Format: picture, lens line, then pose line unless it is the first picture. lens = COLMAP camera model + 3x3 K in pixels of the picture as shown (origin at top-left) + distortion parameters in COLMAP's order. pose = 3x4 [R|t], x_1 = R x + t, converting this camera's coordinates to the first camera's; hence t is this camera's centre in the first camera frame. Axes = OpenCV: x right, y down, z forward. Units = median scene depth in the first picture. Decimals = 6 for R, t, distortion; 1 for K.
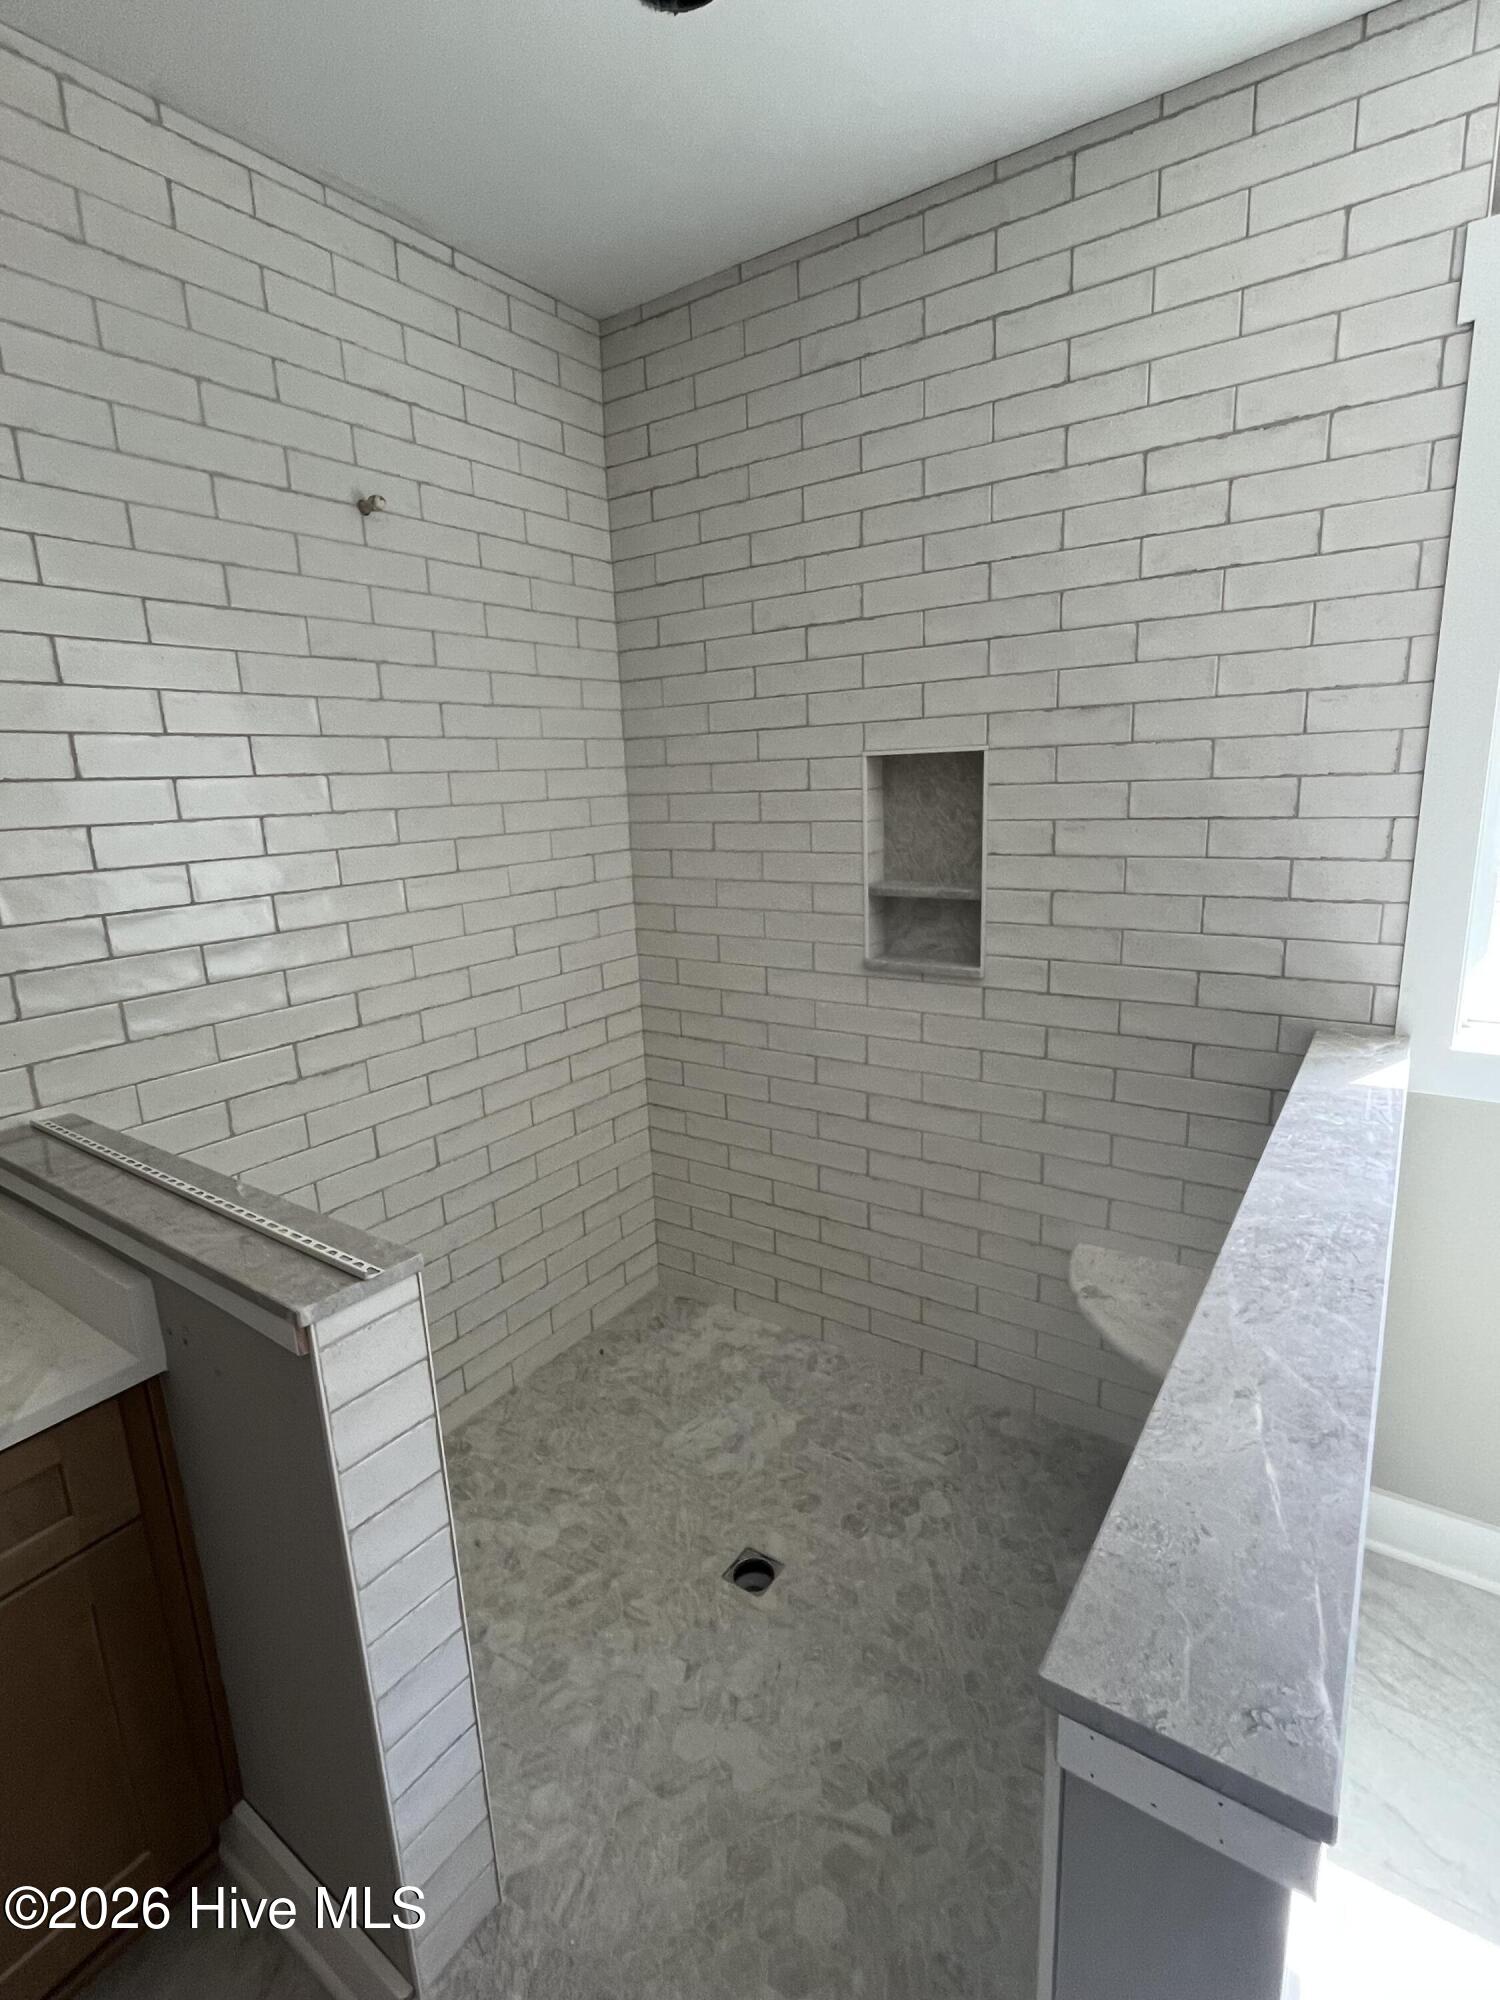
lens RADIAL K [[960.2, 0, 750.1], [0, 960.2, 997.8], [0, 0, 1]] dist [-0.000924, 0.000301]
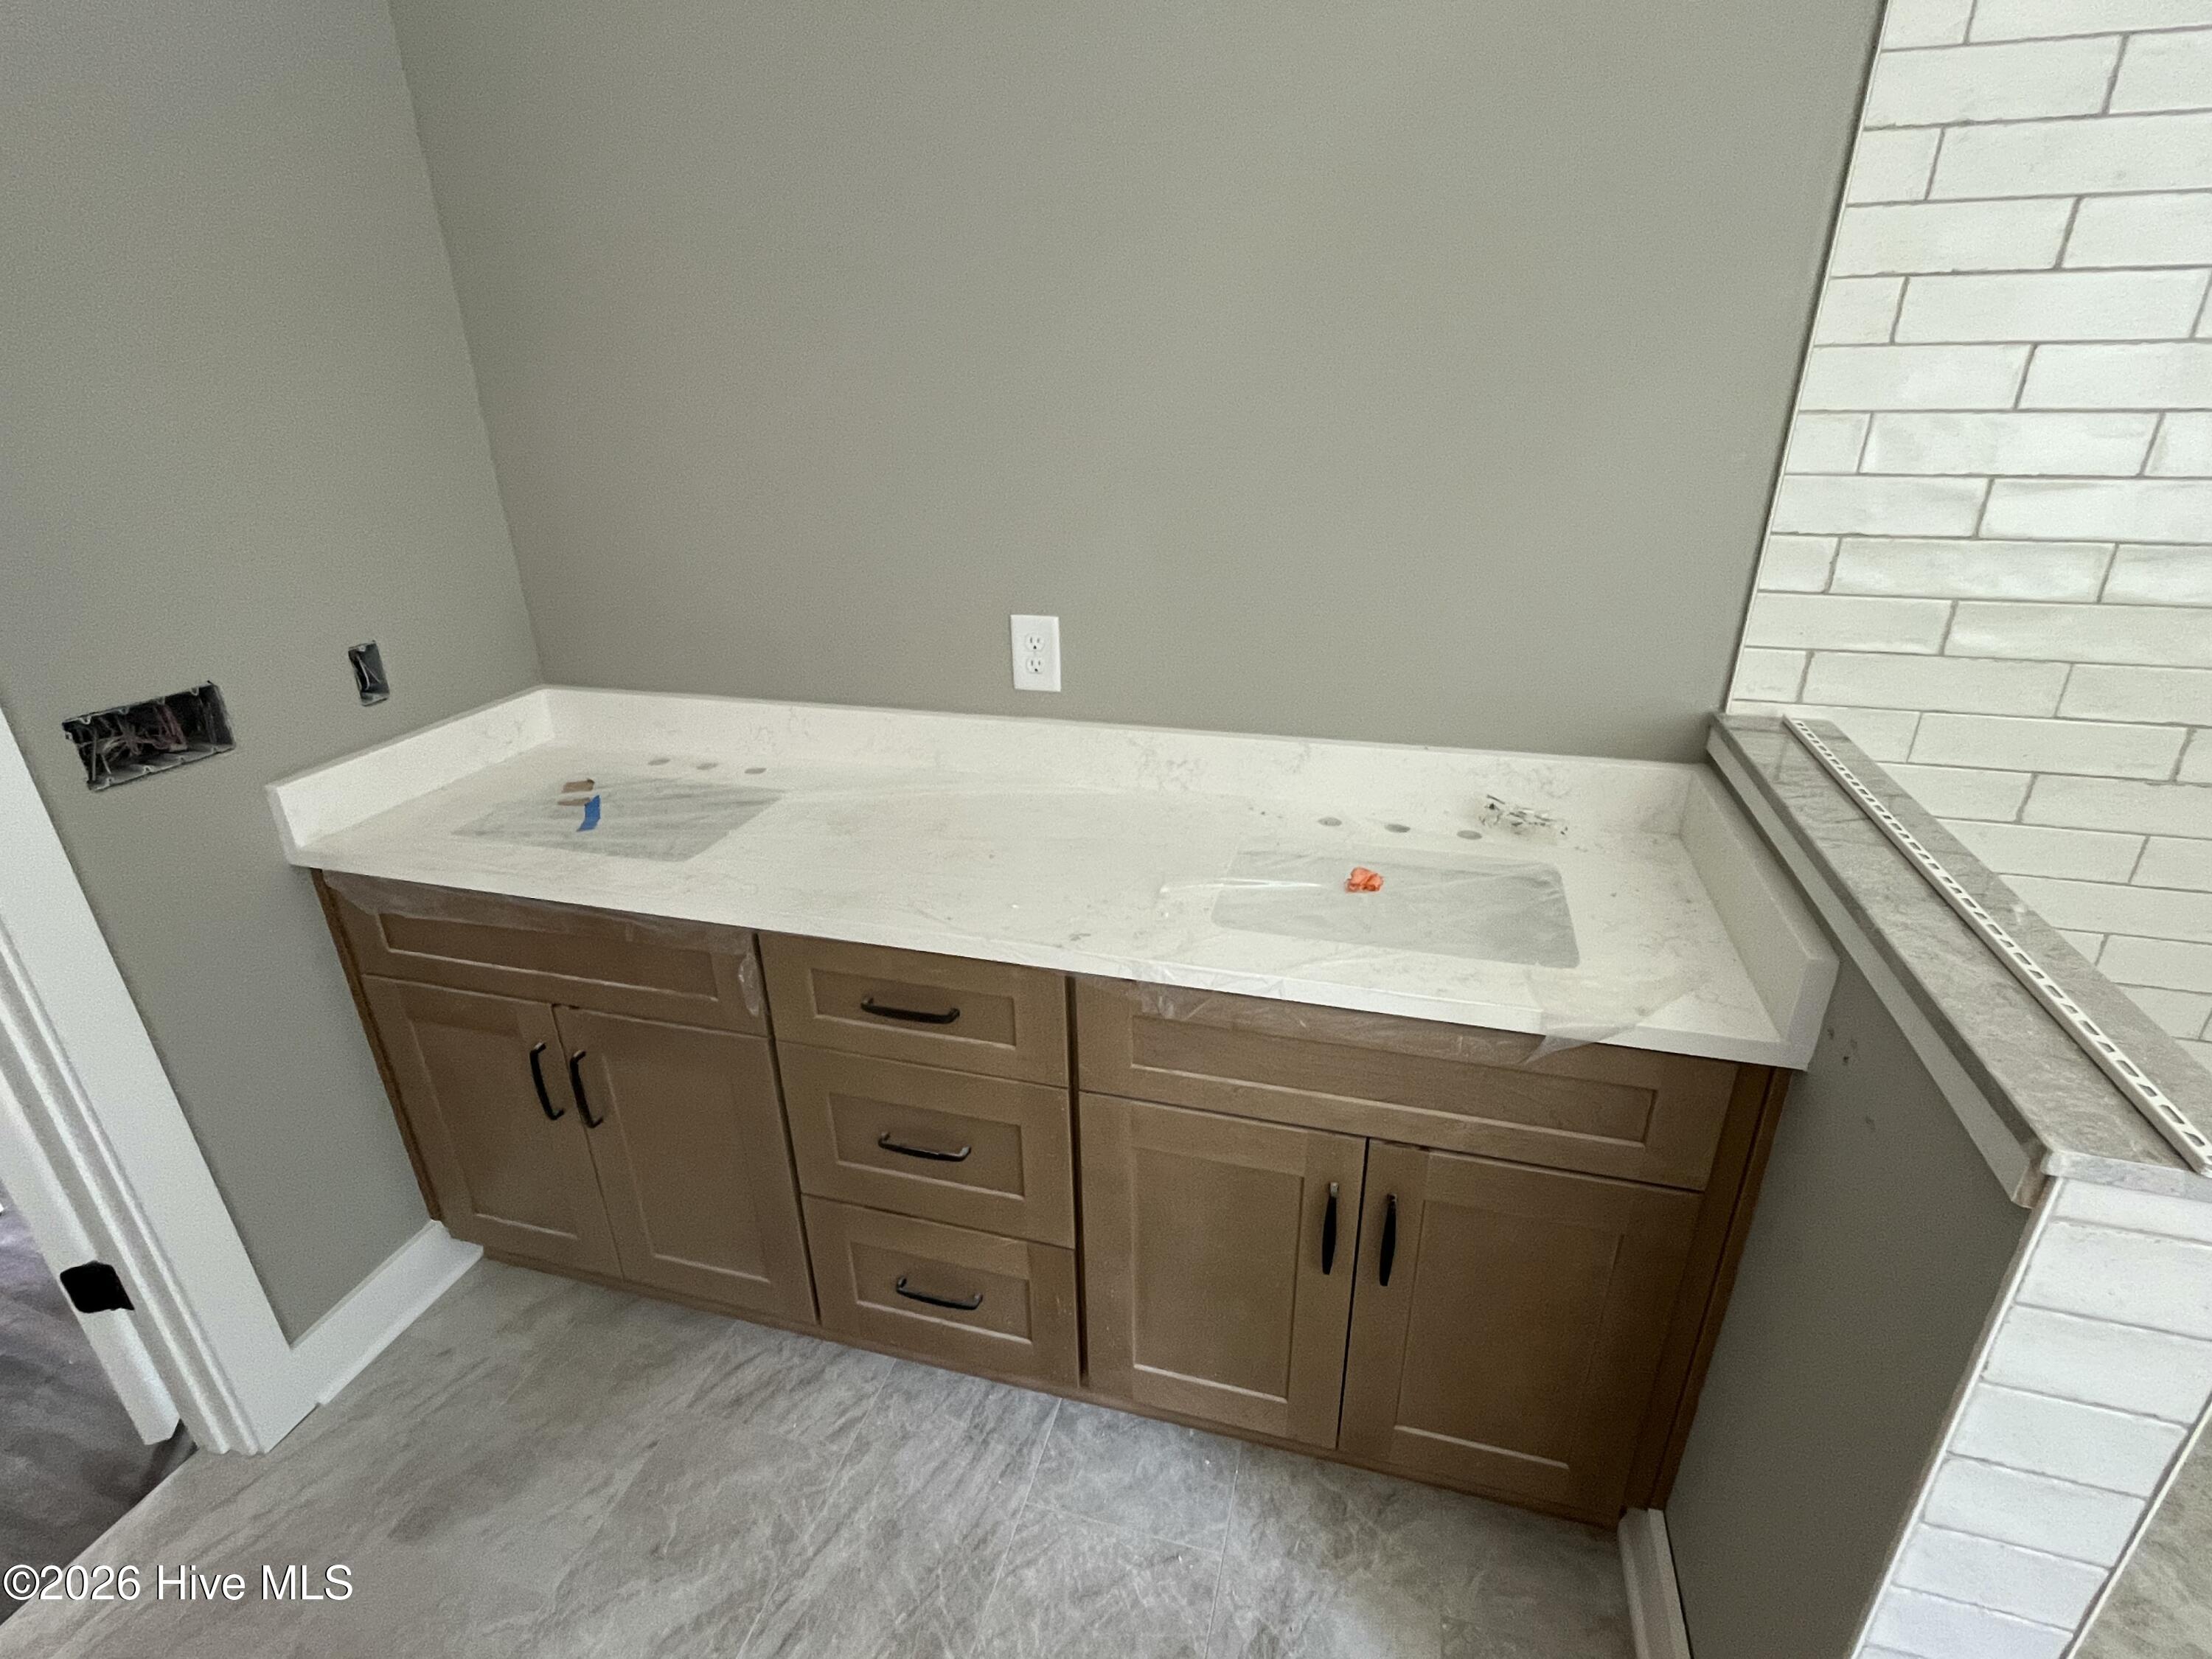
lens RADIAL K [[1061.9, 0, 1109.2], [0, 1061.9, 827.3], [0, 0, 1]] dist [-0.000924, 0.000301]
pose [[0.326190, 0.404868, -0.854214, -0.126516], [-0.209625, 0.912121, 0.352267, 0.016724], [0.921769, 0.064159, 0.382395, 0.121627]]
